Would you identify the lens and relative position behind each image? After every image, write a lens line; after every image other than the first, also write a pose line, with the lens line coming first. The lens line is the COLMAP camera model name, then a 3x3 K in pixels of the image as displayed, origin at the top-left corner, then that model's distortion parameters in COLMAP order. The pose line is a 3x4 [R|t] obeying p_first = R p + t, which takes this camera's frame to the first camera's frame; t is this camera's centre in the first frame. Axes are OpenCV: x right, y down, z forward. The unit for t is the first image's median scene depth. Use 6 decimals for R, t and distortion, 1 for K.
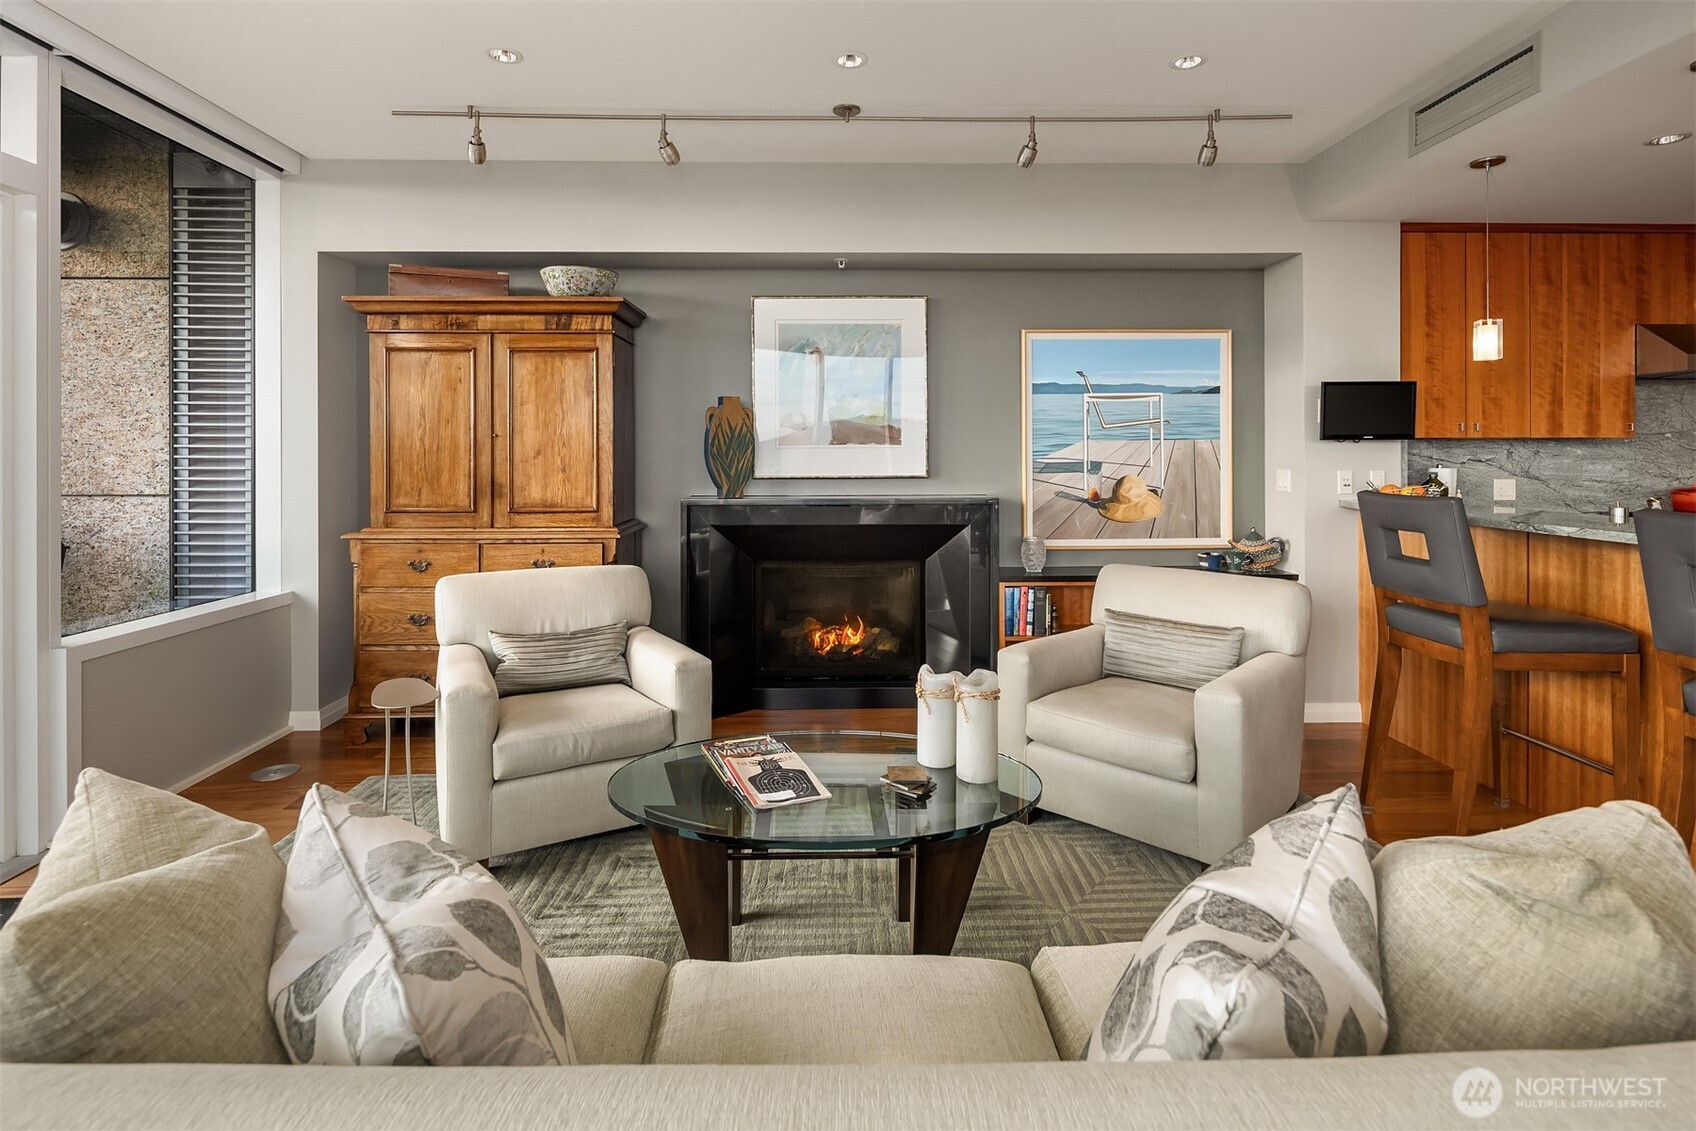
lens RADIAL K [[931.9, 0, 848.2], [0, 931.9, 524.4], [0, 0, 1]] dist [0.003044, -0.014770]
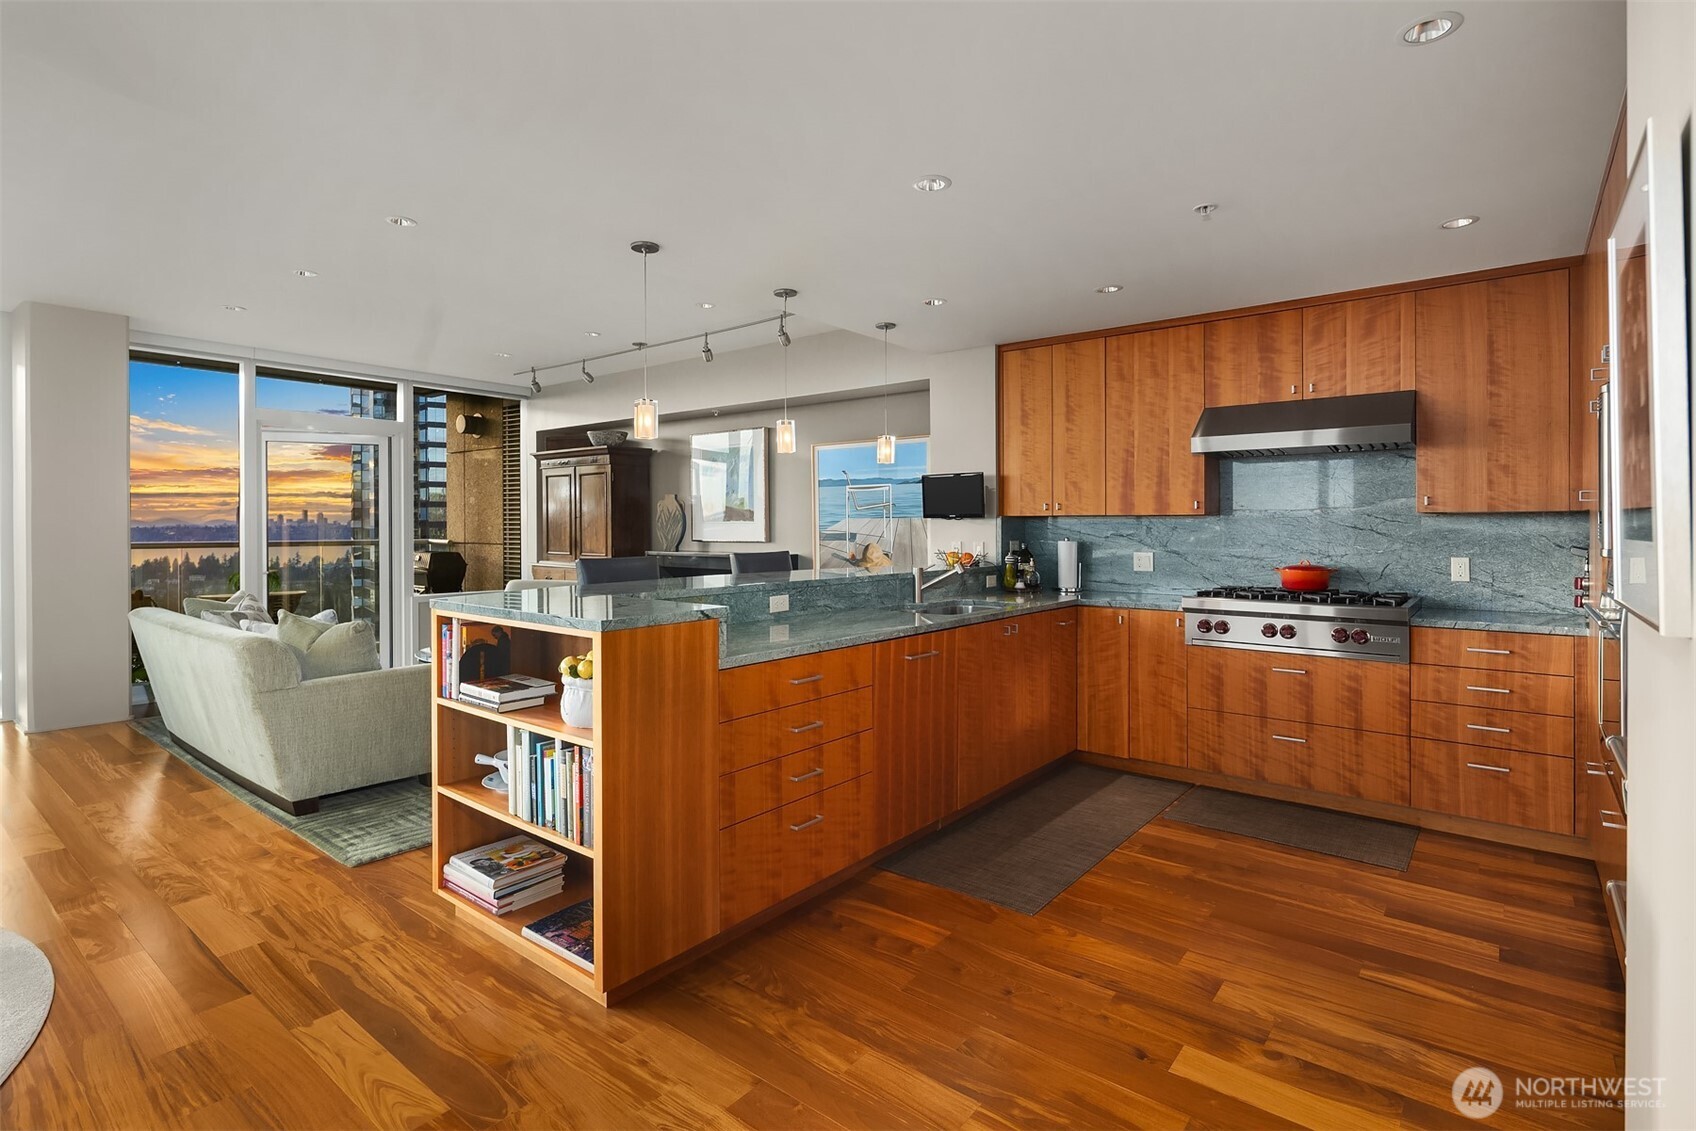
lens RADIAL K [[819.5, 0, 857.8], [0, 819.5, 509.8], [0, 0, 1]] dist [0.003072, -0.006740]
pose [[0.766348, -0.007873, -0.642377, 1.106254], [-0.049741, 0.996196, -0.071549, -0.013450], [0.640497, 0.086784, 0.763042, 0.041706]]
